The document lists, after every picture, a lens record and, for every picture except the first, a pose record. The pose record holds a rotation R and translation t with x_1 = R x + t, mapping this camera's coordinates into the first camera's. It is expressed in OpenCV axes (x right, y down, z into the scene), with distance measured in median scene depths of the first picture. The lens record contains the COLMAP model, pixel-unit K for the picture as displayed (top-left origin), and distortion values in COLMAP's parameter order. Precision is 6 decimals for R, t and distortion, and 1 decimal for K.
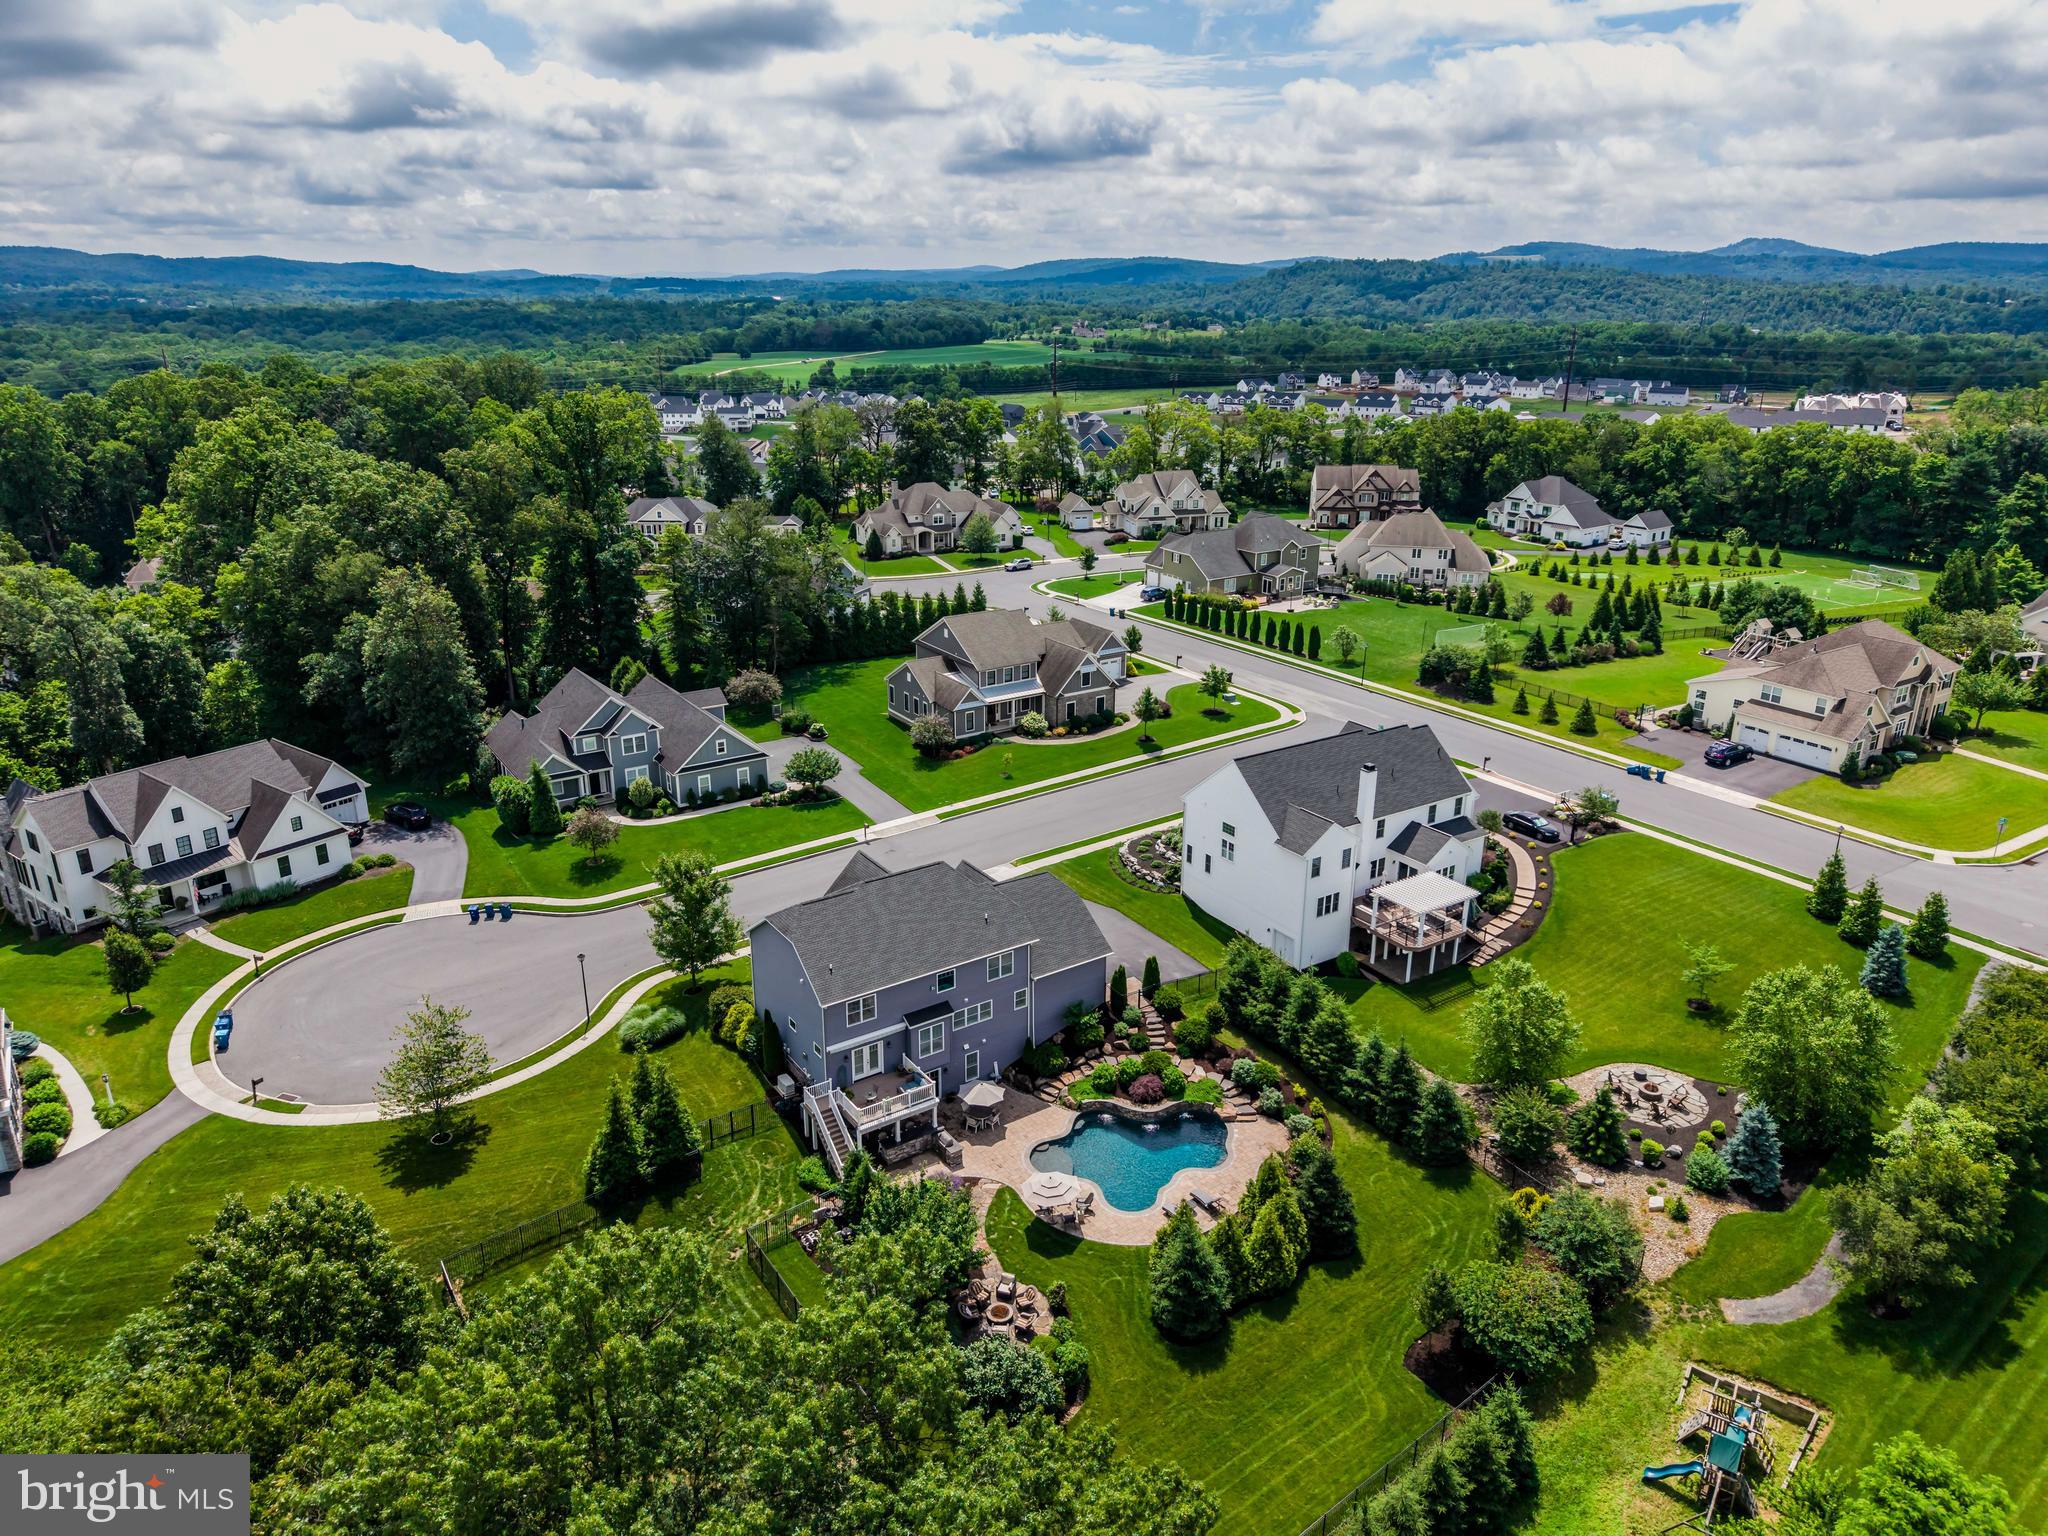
lens RADIAL K [[1363.3, 0, 1024.0], [0, 1363.3, 768.0], [0, 0, 1]] dist [0.089988, -0.144329]
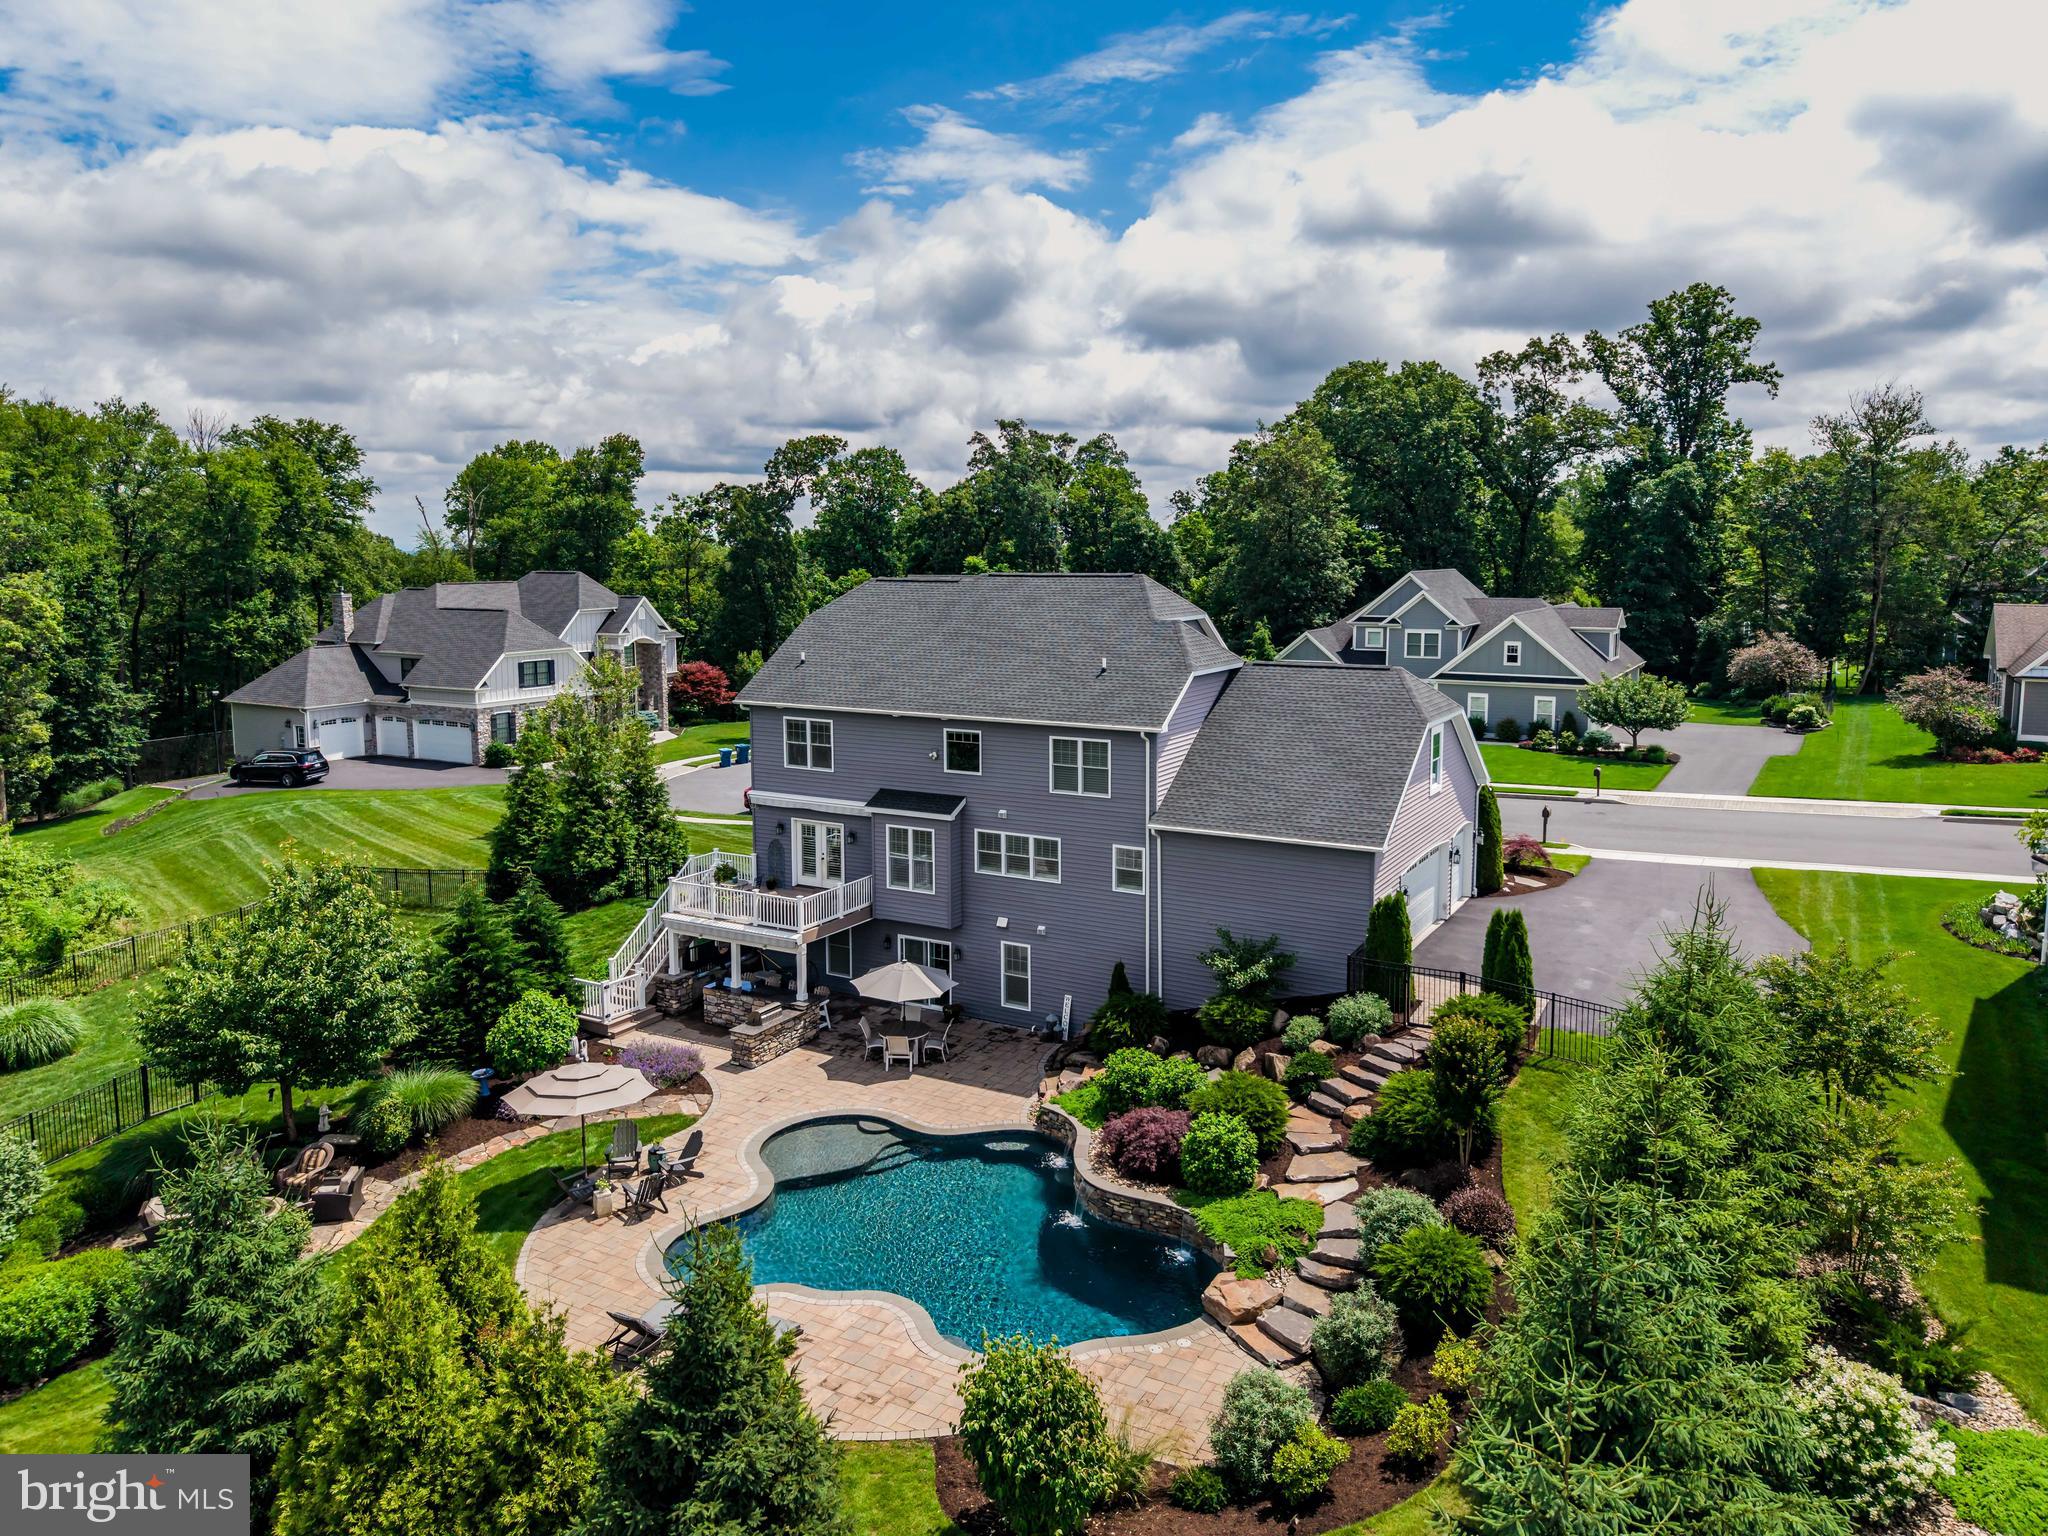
lens RADIAL K [[1402.7, 0, 1033.3], [0, 1402.7, 708.9], [0, 0, 1]] dist [0.027110, -0.037191]
pose [[0.438809, 0.091287, -0.893931, 0.306958], [-0.296777, 0.953725, -0.048287, 0.123771], [0.848157, 0.286487, 0.445595, 0.622286]]
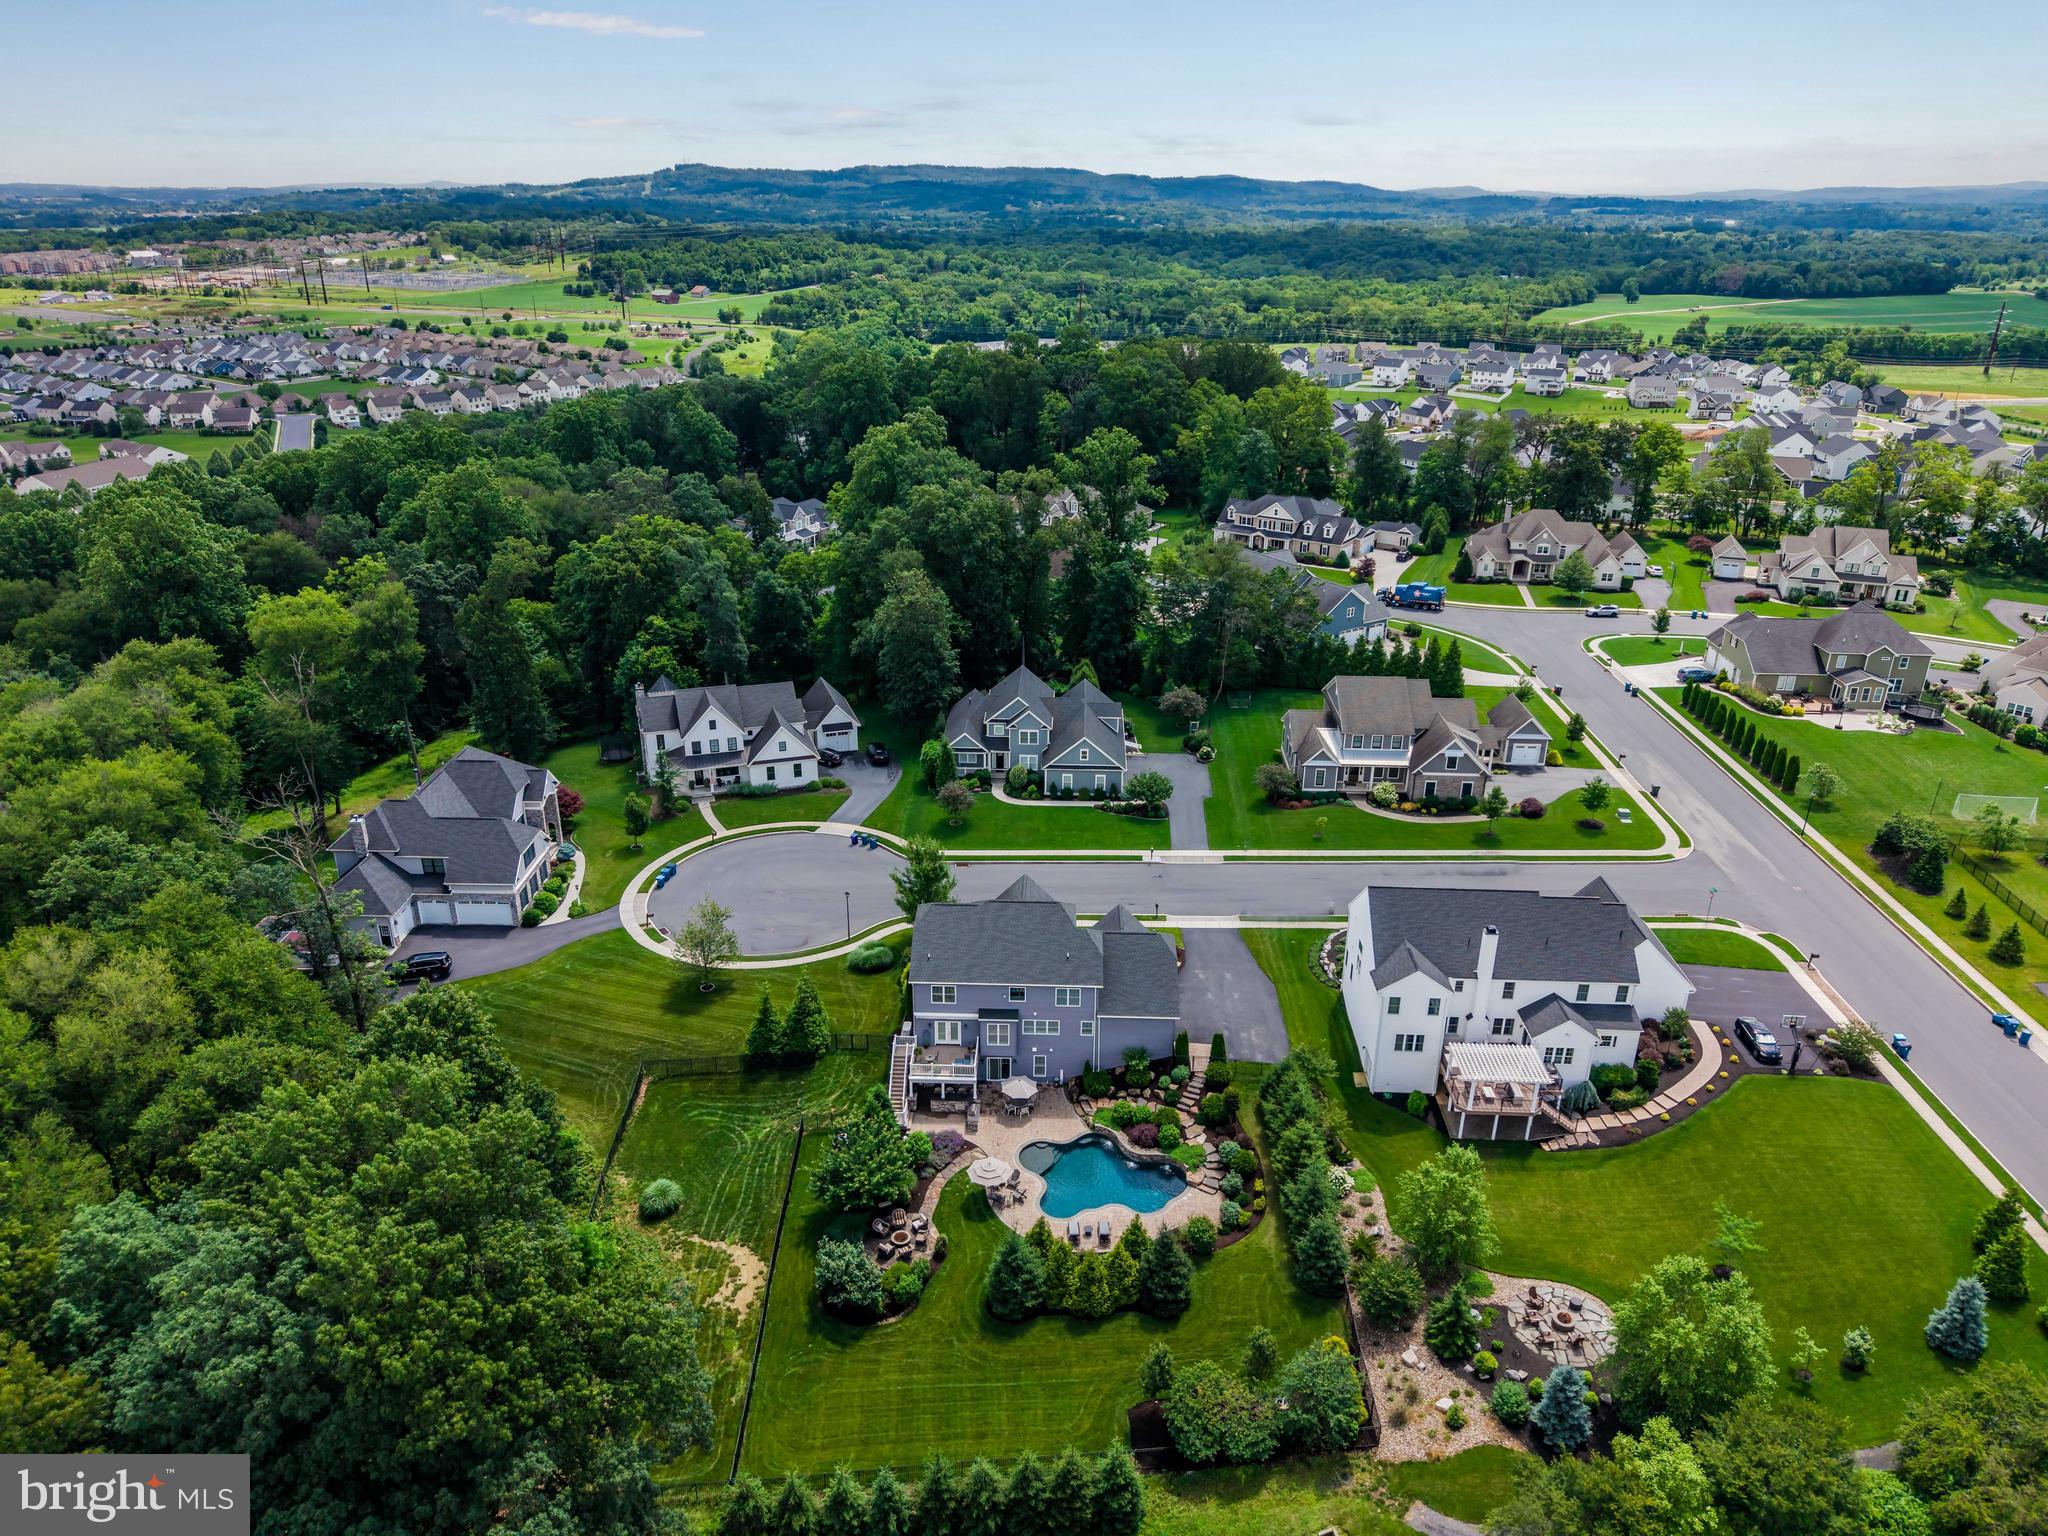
lens RADIAL K [[1385.5, 0, 1016.6], [0, 1385.5, 735.9], [0, 0, 1]] dist [0.031183, -0.036498]
pose [[0.808462, 0.217292, -0.546967, 0.466402], [-0.200101, 0.975469, 0.091755, -0.154473], [0.553487, 0.035268, 0.832110, -0.066988]]
